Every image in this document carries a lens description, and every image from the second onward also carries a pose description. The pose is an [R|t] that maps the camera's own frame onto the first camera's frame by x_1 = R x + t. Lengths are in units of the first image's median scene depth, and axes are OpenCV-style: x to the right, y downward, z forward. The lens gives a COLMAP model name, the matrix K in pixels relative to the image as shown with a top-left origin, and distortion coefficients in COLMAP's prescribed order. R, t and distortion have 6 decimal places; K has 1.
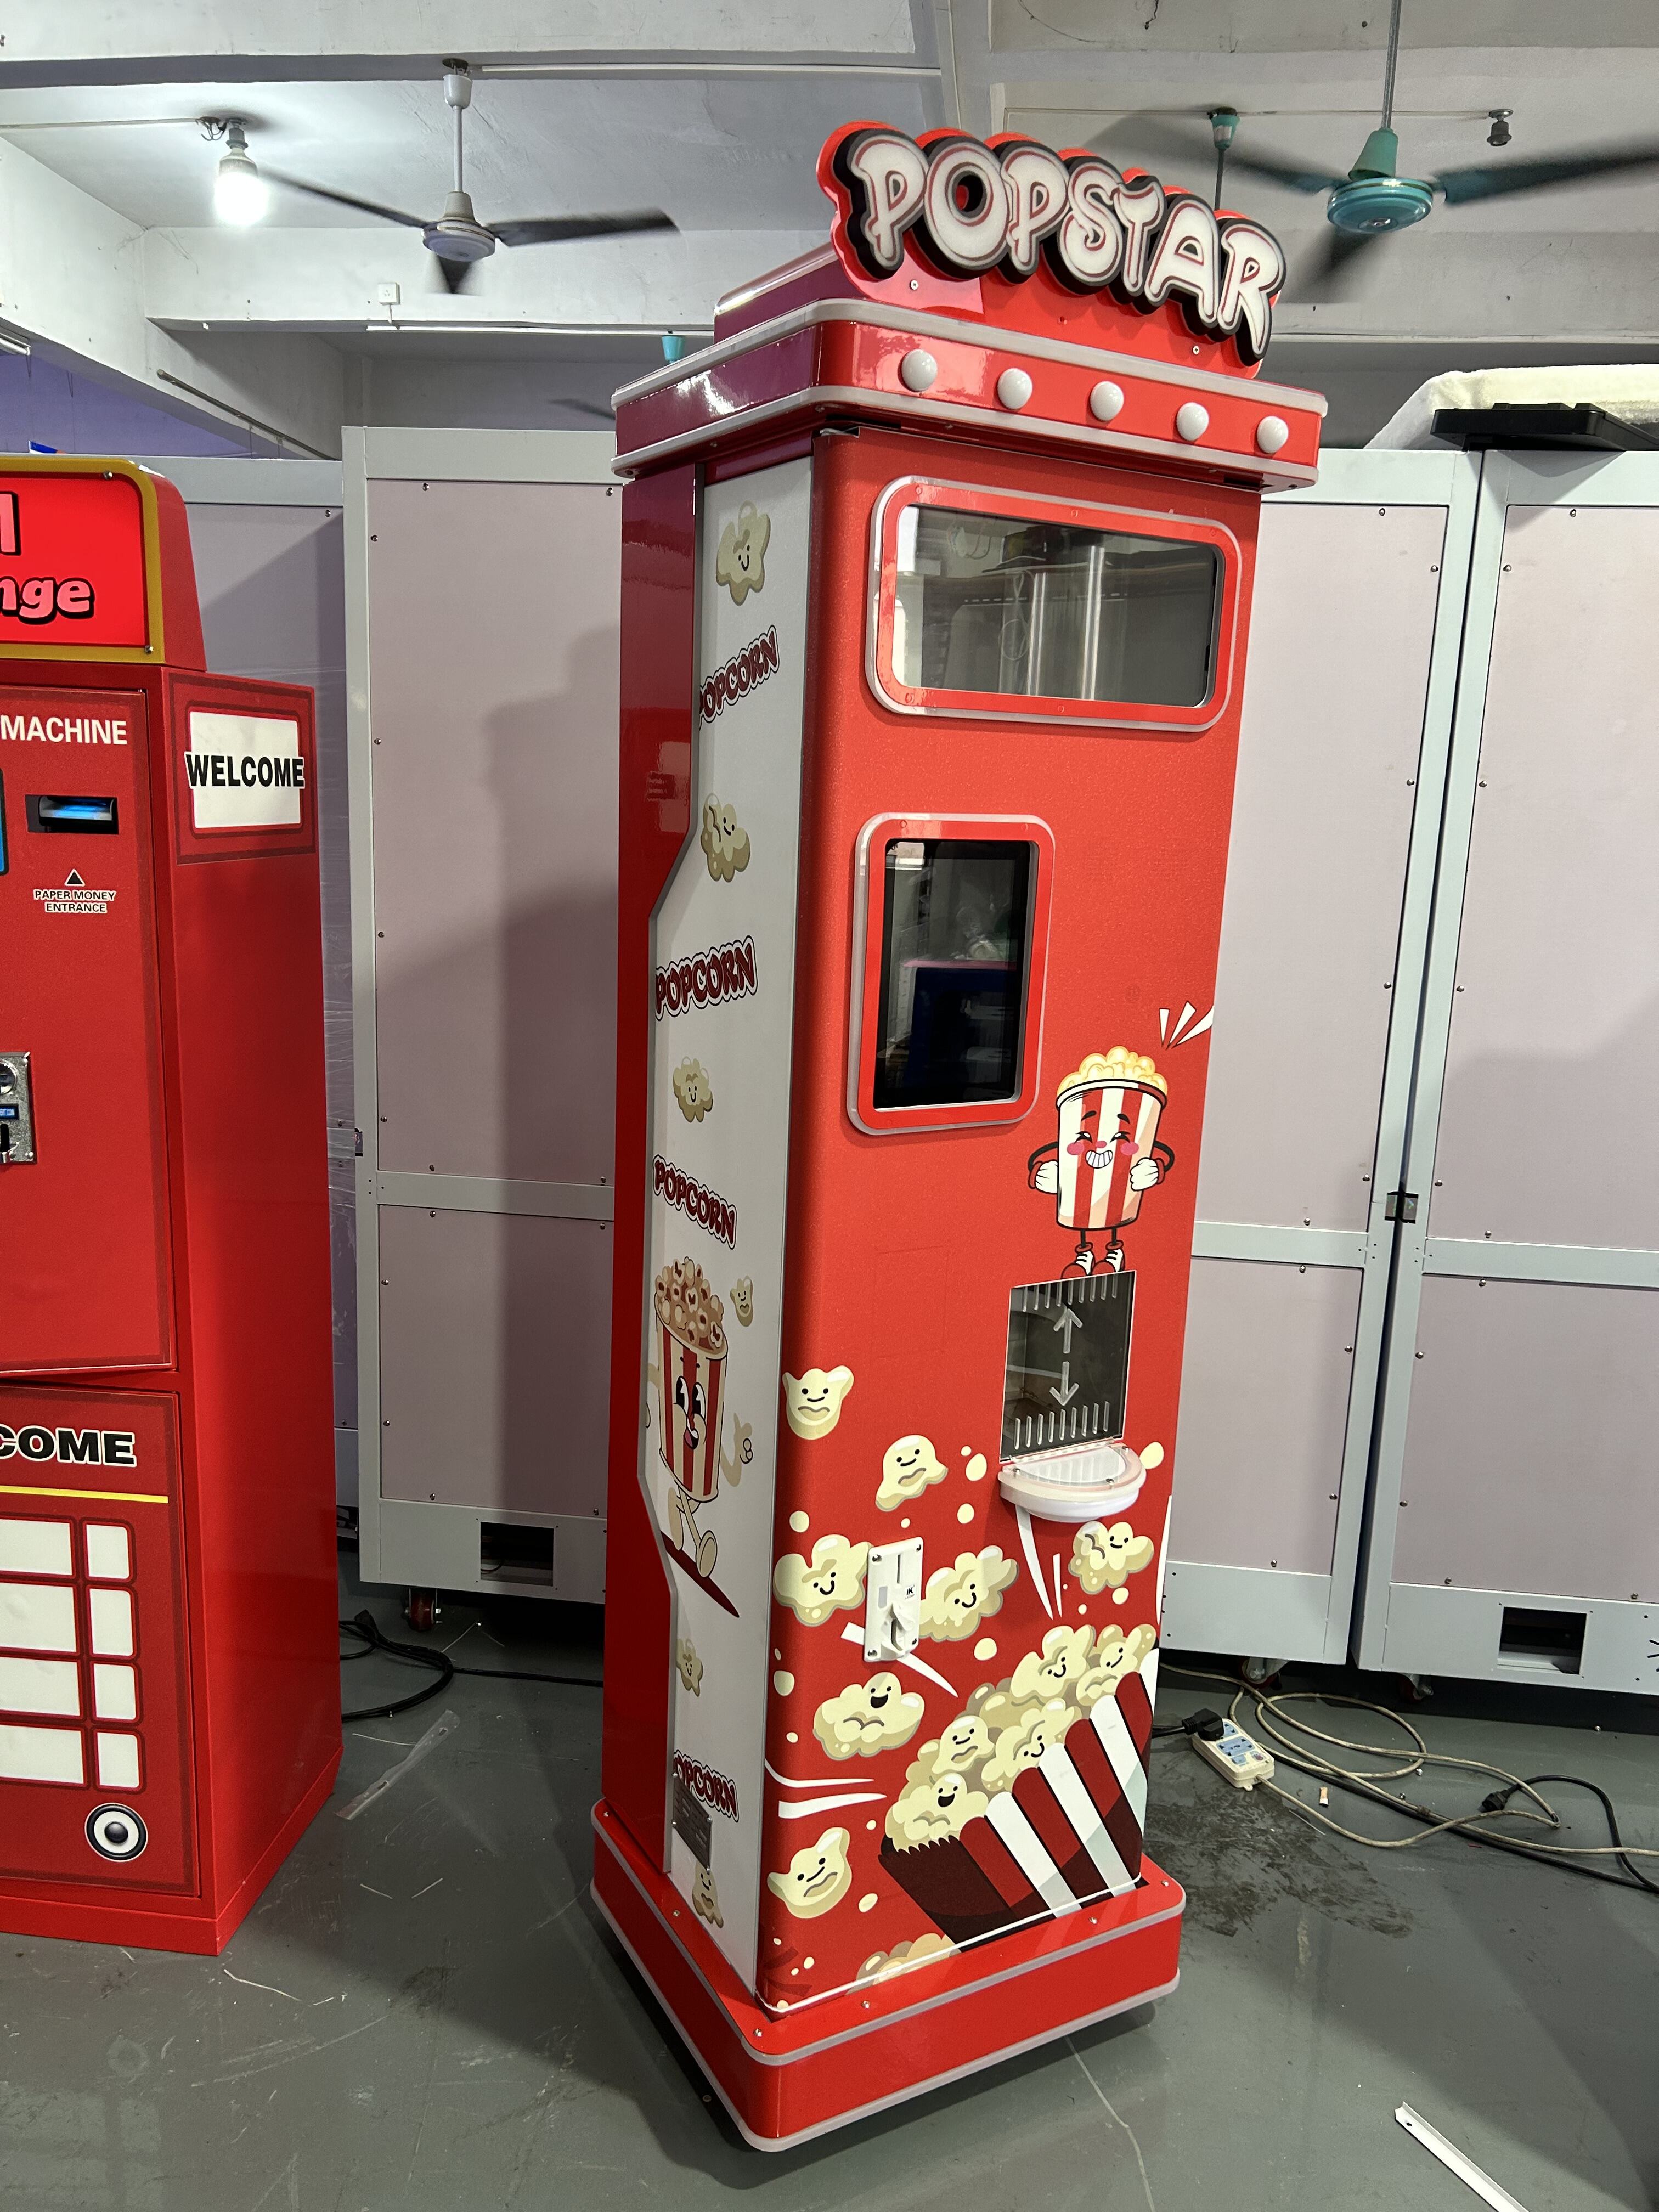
lens RADIAL K [[1676.4, 0, 830.5], [0, 1676.4, 1115.2], [0, 0, 1]] dist [0.048191, -0.051317]
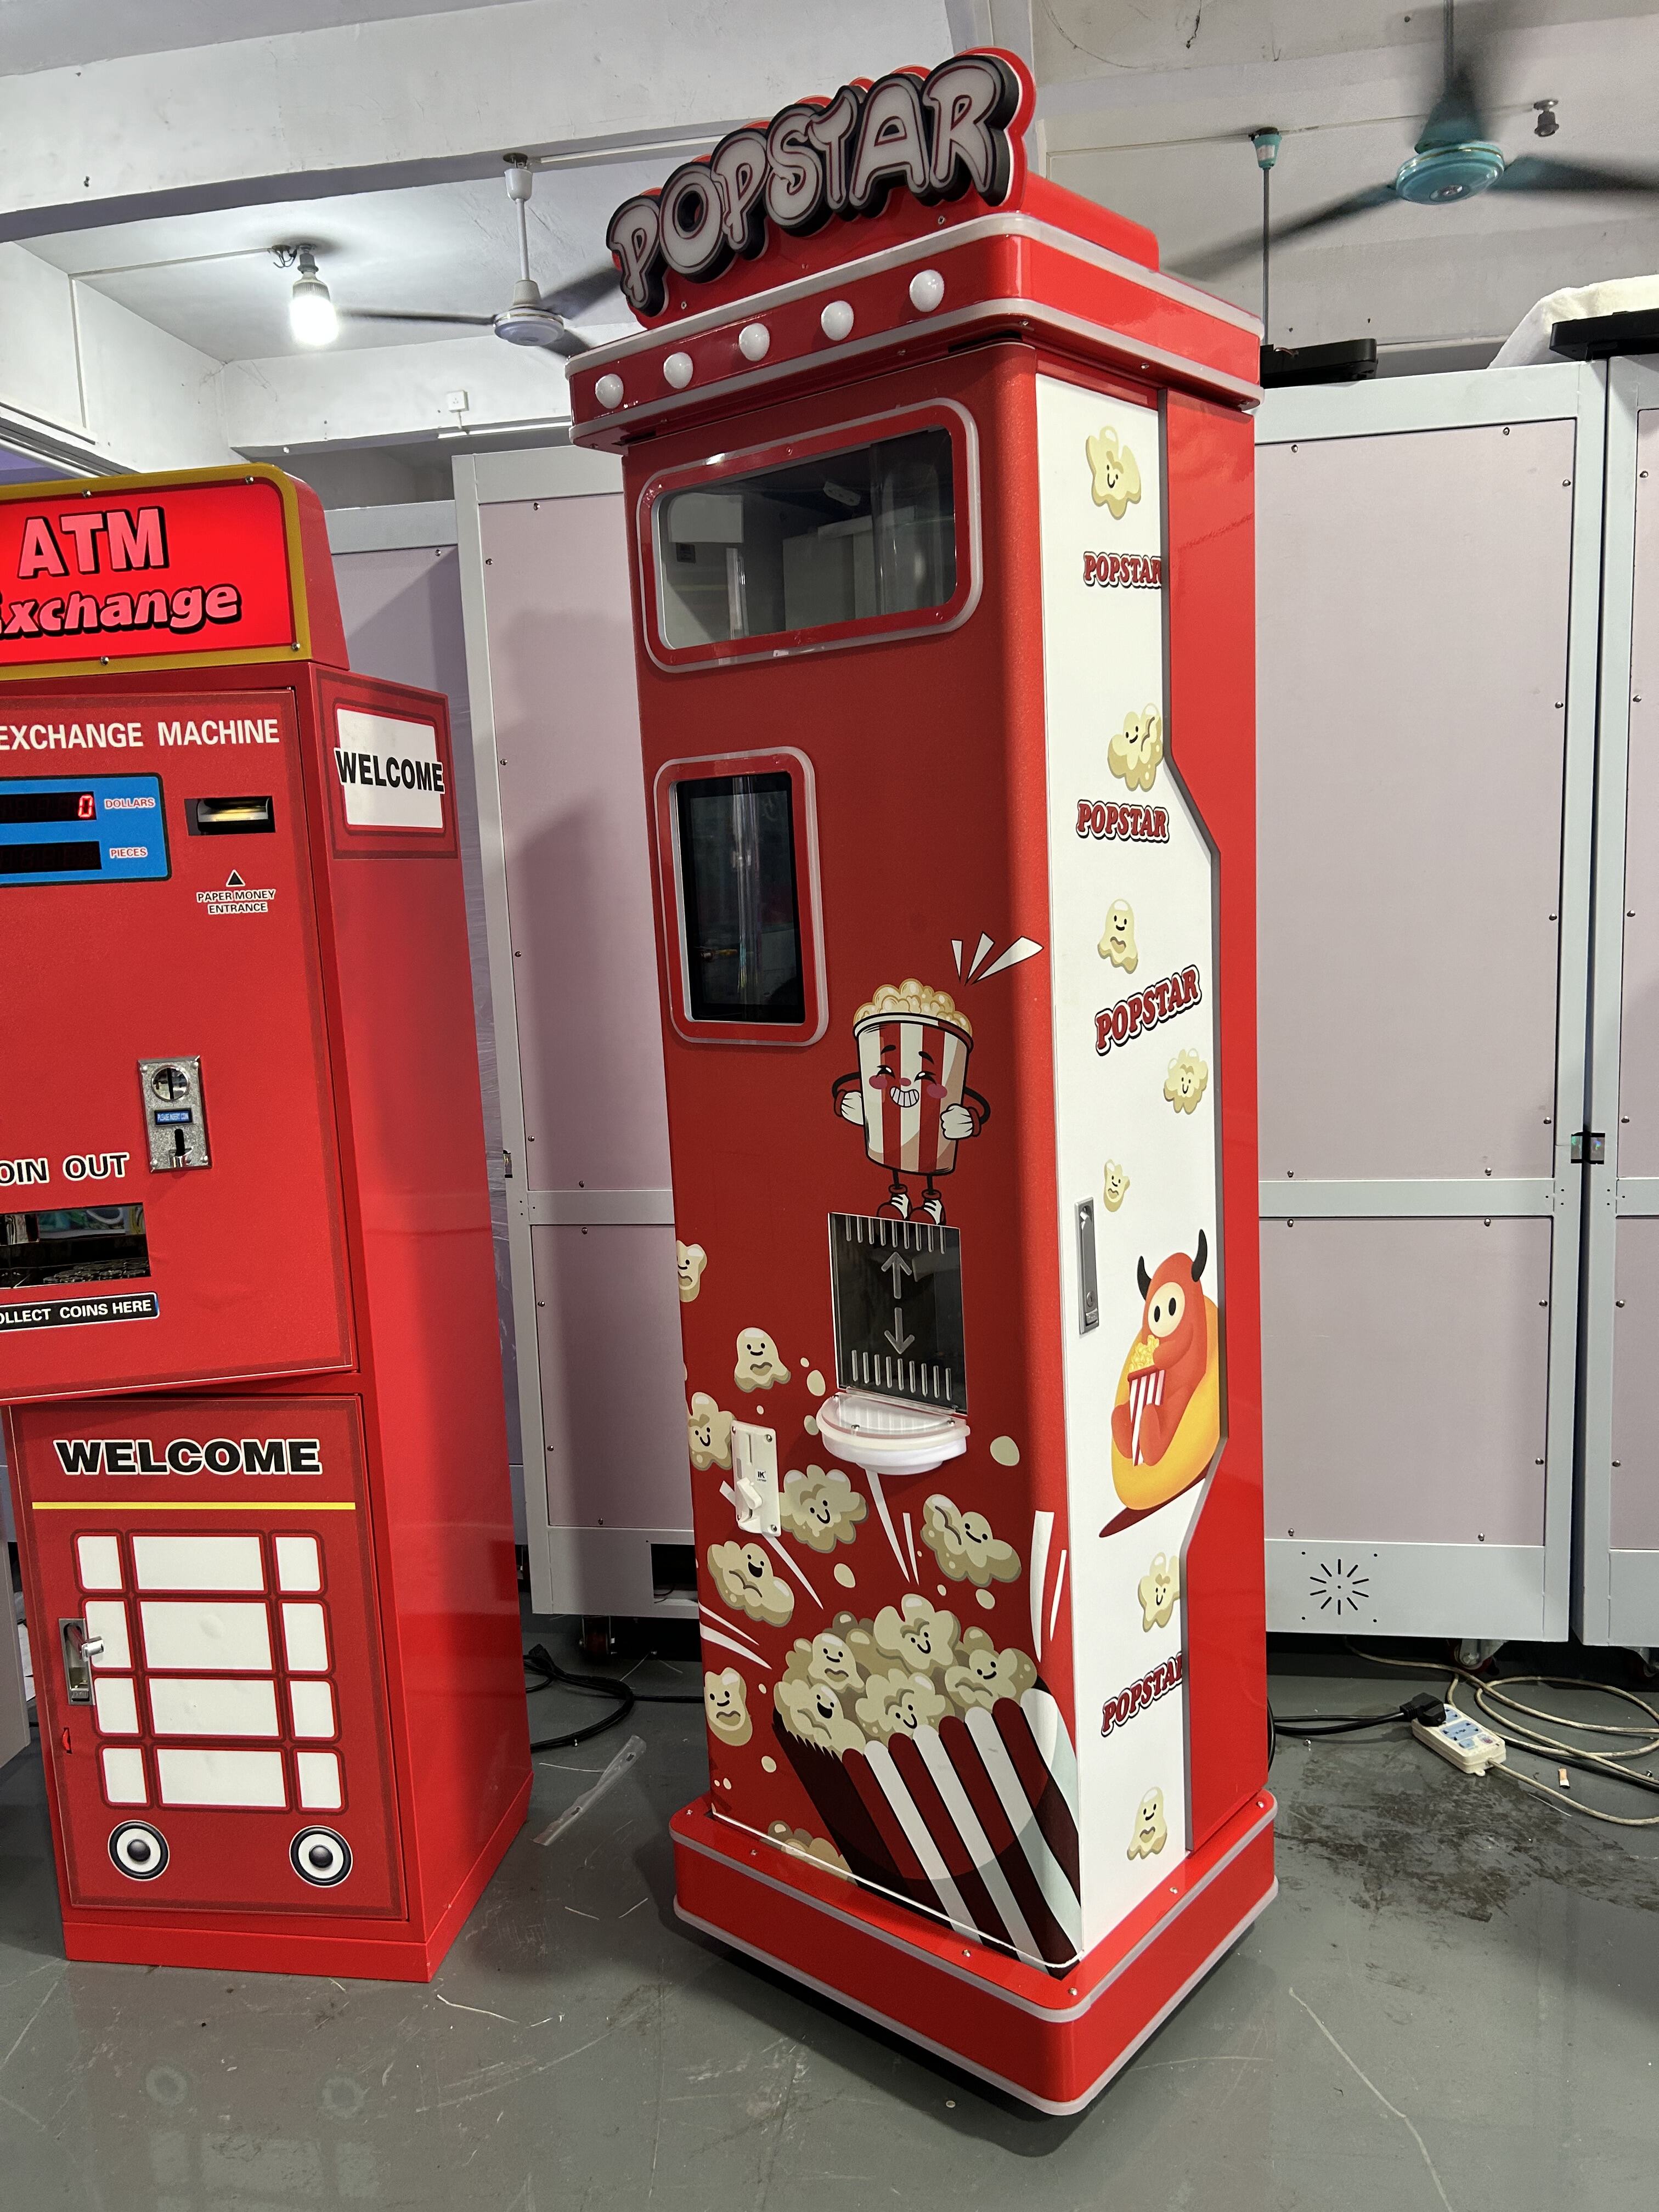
lens RADIAL K [[1676.4, 0, 821.3], [0, 1676.4, 1112.7], [0, 0, 1]] dist [0.048191, -0.051317]
pose [[0.995610, -0.073316, -0.058184, -0.045752], [0.070326, 0.996175, -0.051869, 0.067355], [0.061764, 0.047550, 0.996957, 0.022815]]
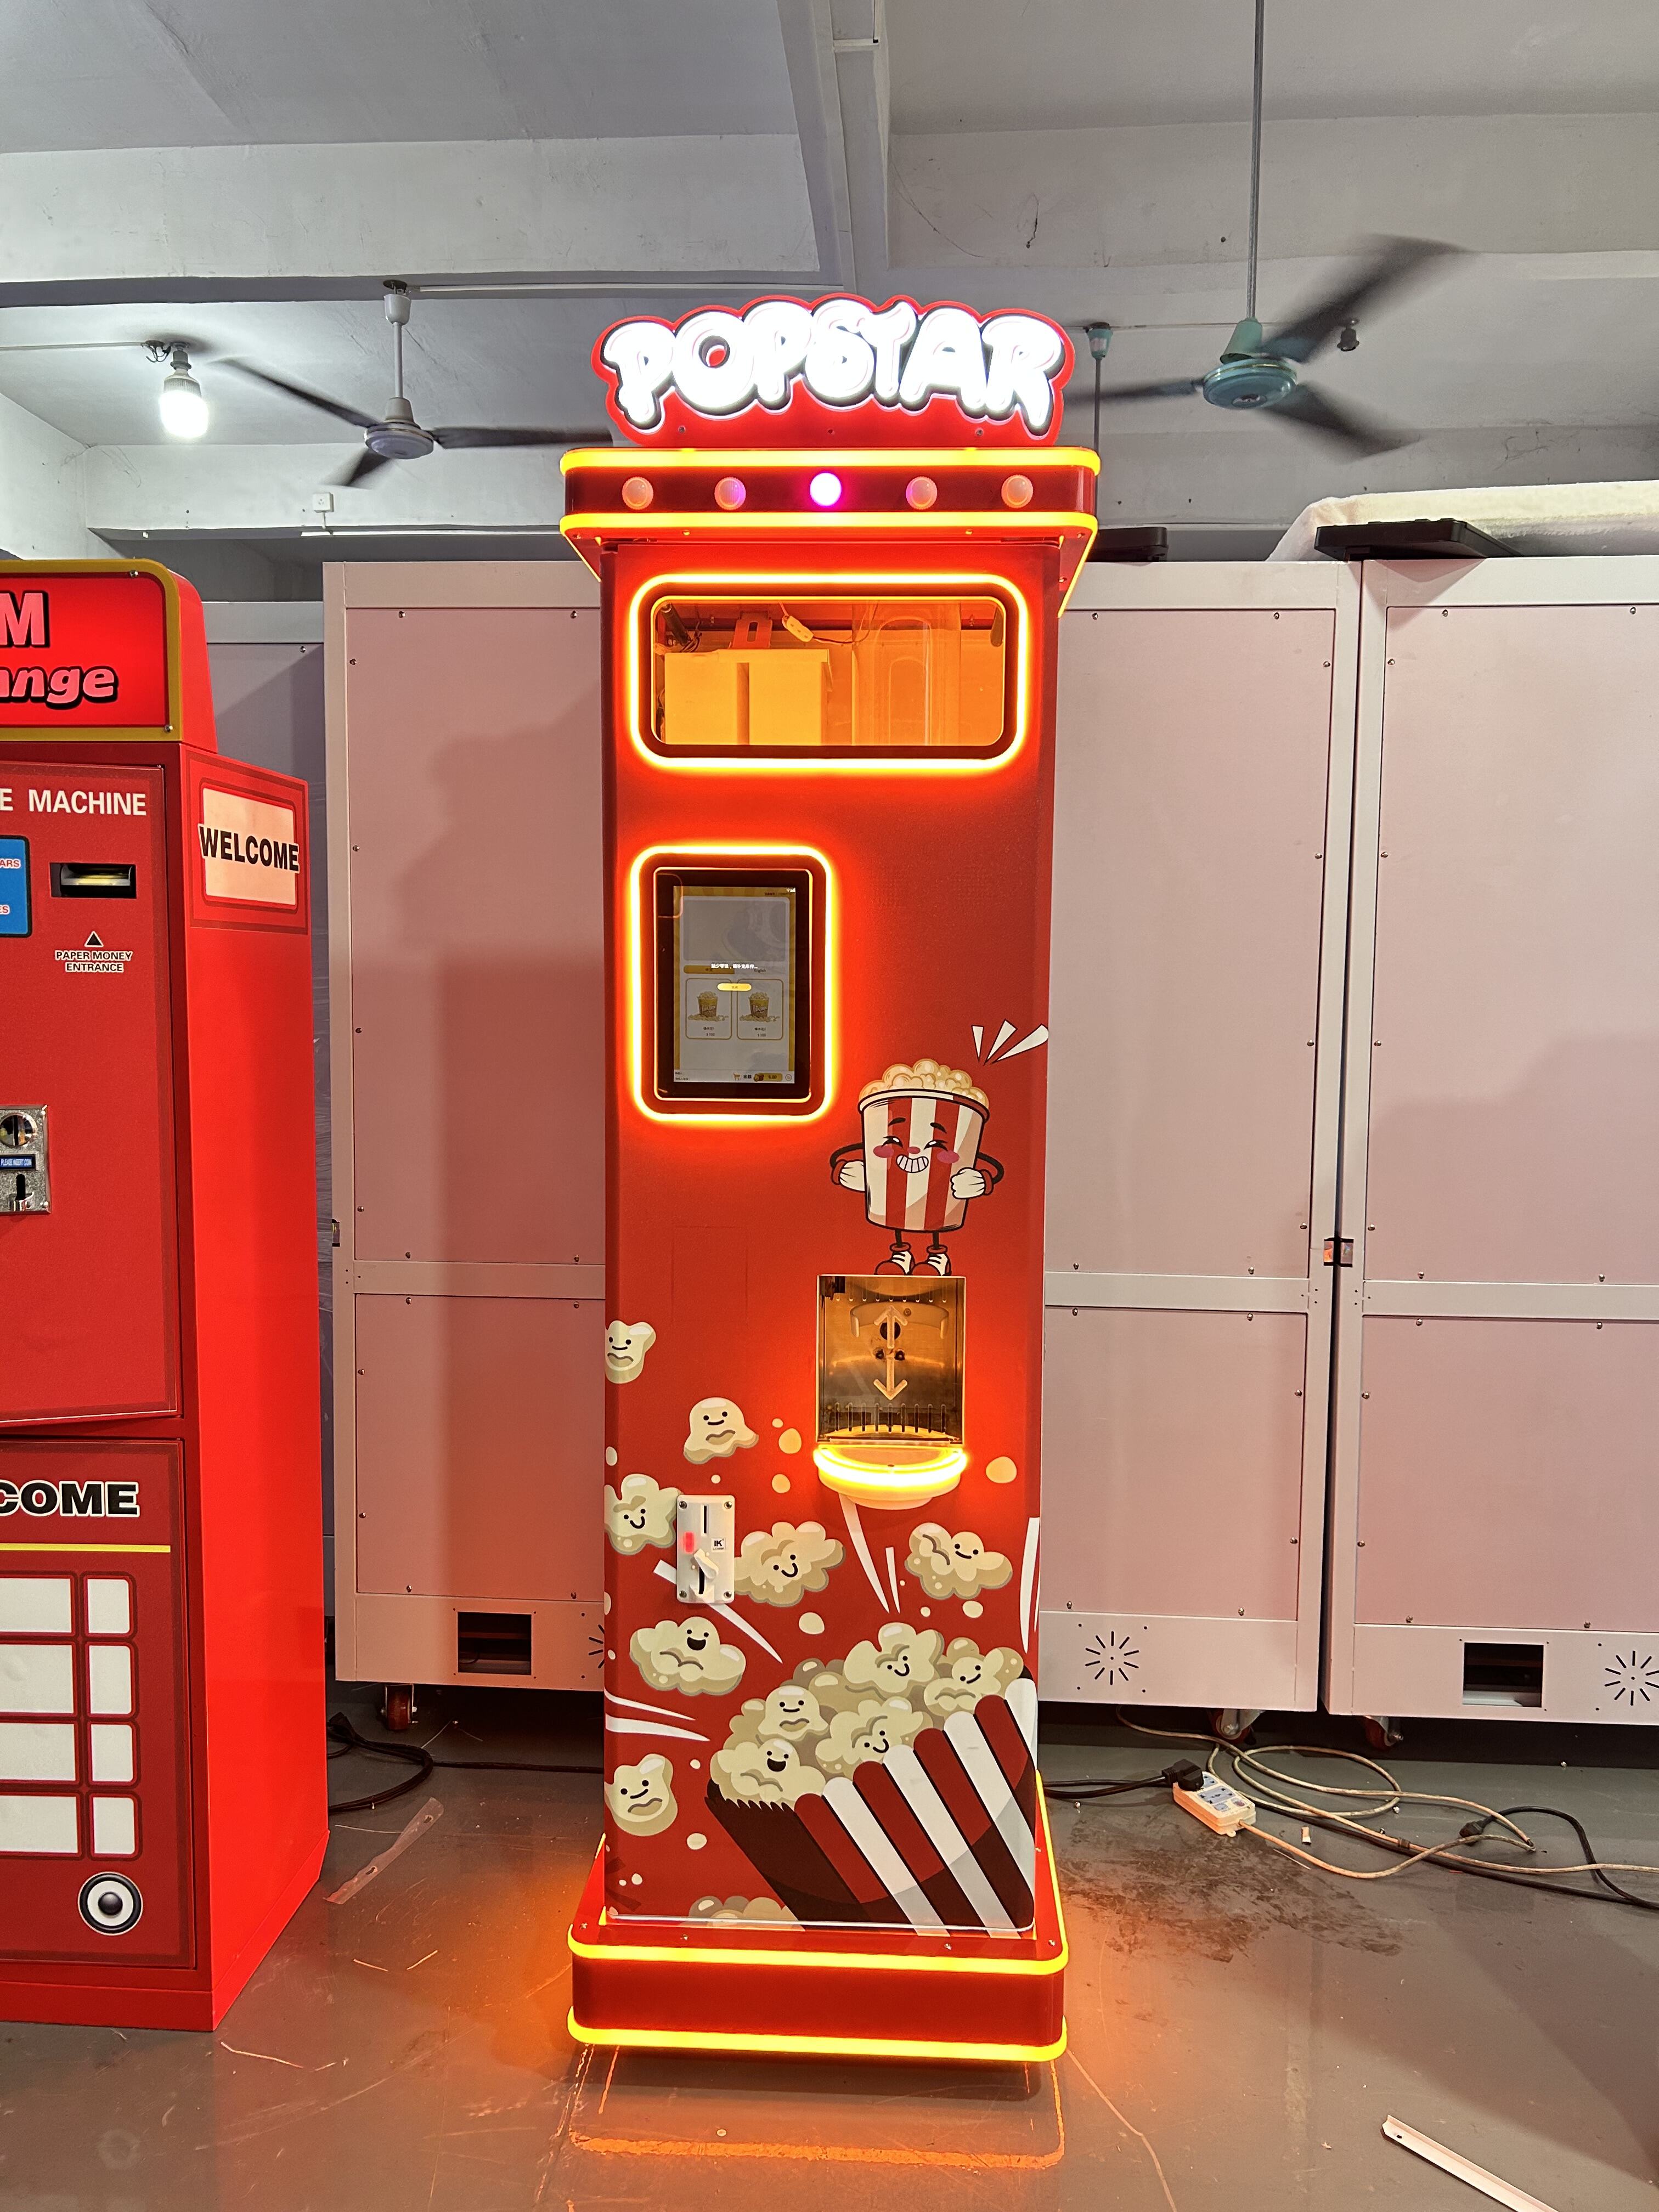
lens RADIAL K [[1676.4, 0, 827.4], [0, 1676.4, 1109.0], [0, 0, 1]] dist [0.048191, -0.051317]
pose [[0.998352, -0.032409, 0.047368, -0.035772], [0.037709, 0.992574, -0.115647, 0.094796], [-0.043268, 0.117242, 0.992160, -0.056429]]
